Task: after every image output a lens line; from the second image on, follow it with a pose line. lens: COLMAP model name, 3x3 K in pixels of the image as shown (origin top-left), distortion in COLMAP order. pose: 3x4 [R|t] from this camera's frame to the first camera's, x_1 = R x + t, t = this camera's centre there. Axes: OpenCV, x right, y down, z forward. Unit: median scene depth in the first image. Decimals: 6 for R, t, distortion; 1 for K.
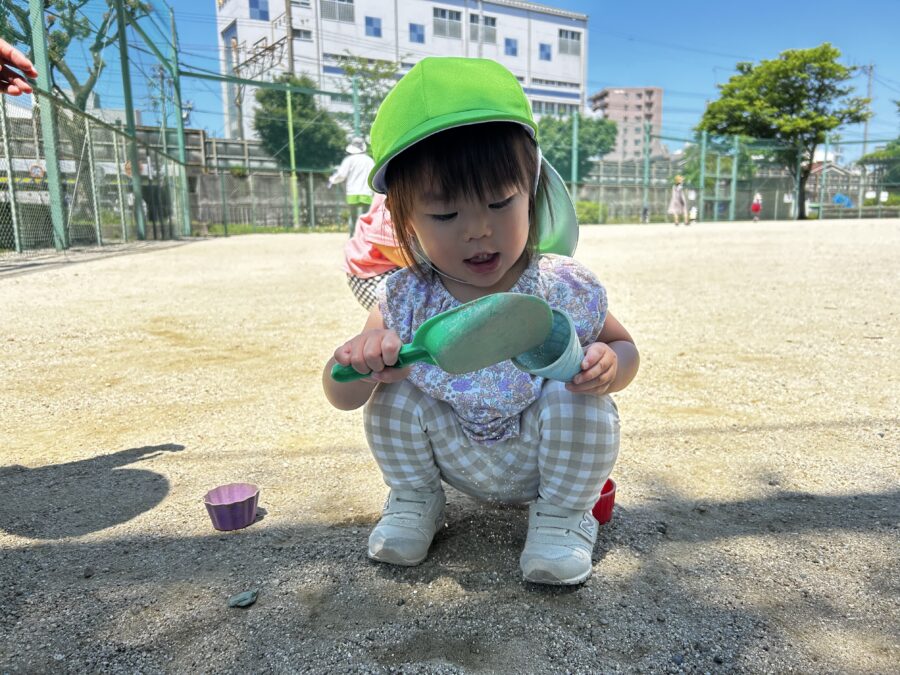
lens RADIAL K [[675.7, 0, 450.0], [0, 675.7, 337.5], [0, 0, 1]] dist [0.035504, -0.047185]
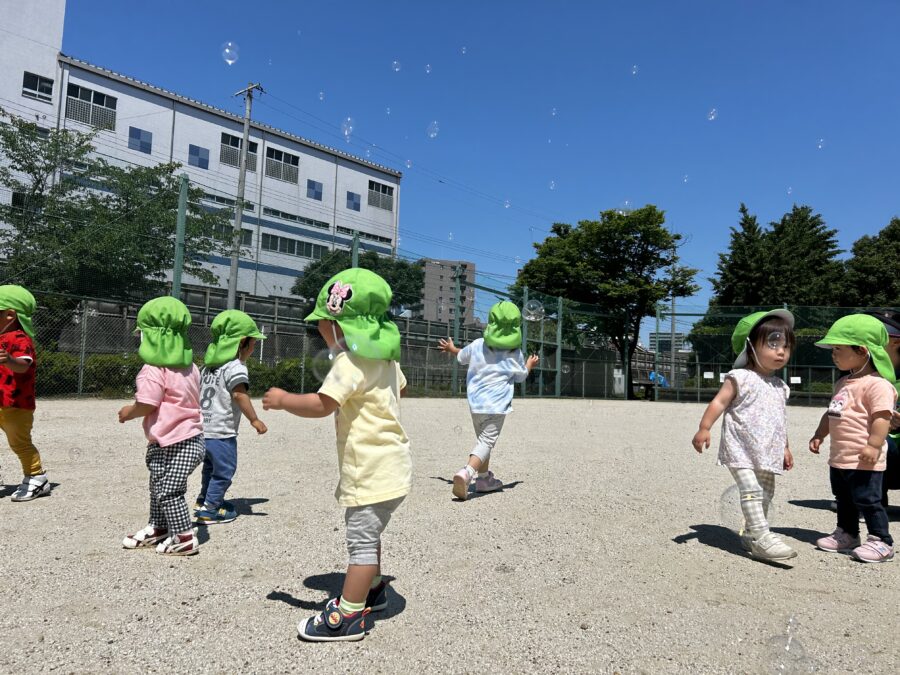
lens RADIAL K [[675.7, 0, 450.0], [0, 675.7, 337.5], [0, 0, 1]] dist [0.035504, -0.047185]
pose [[0.964334, 0.069622, 0.255369, 0.076049], [-0.008639, 0.972552, -0.232526, -0.049732], [-0.264548, 0.222026, 0.938466, 0.248858]]
